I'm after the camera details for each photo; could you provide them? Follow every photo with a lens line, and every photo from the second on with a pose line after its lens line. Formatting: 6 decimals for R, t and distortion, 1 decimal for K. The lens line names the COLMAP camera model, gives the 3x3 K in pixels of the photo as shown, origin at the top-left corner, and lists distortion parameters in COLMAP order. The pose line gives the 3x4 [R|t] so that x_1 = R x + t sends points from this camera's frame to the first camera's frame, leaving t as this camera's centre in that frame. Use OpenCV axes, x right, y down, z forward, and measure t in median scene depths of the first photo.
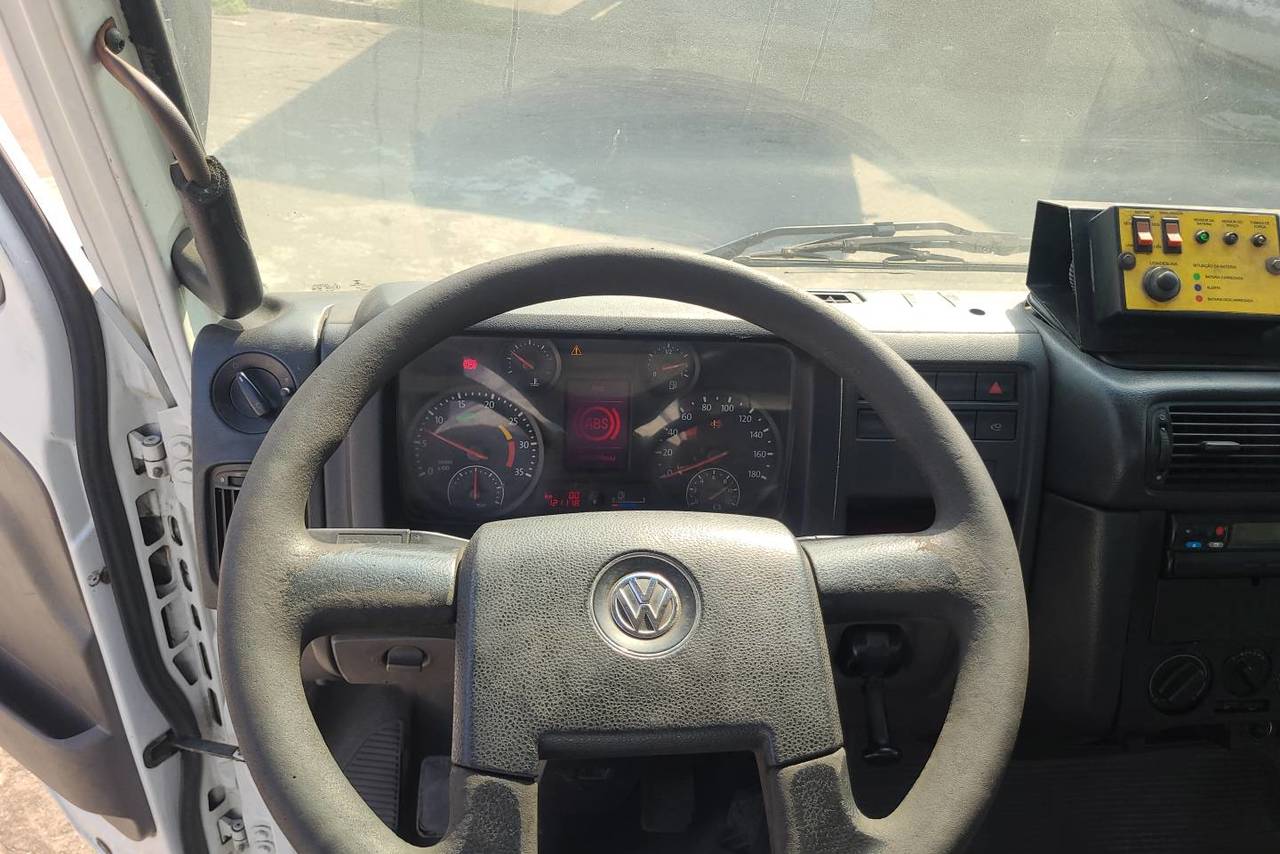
lens RADIAL K [[986.6, 0, 637.8], [0, 986.6, 422.6], [0, 0, 1]] dist [0.012642, 0.005263]
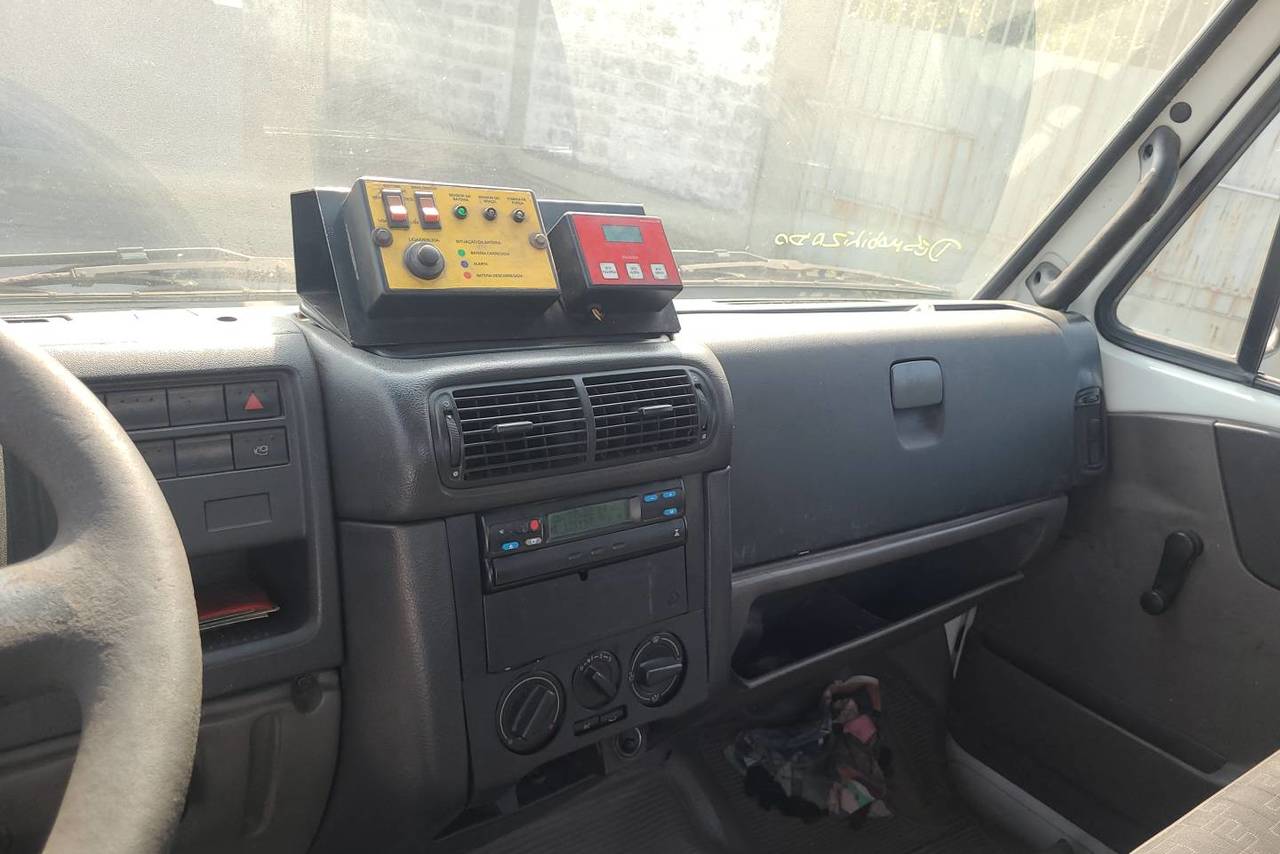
lens RADIAL K [[986.6, 0, 637.8], [0, 986.6, 422.6], [0, 0, 1]] dist [0.012642, 0.005263]
pose [[0.848199, -0.124050, 0.514947, 0.219763], [0.199049, 0.975581, -0.092848, 0.117462], [-0.490854, 0.181253, 0.852179, 0.187804]]
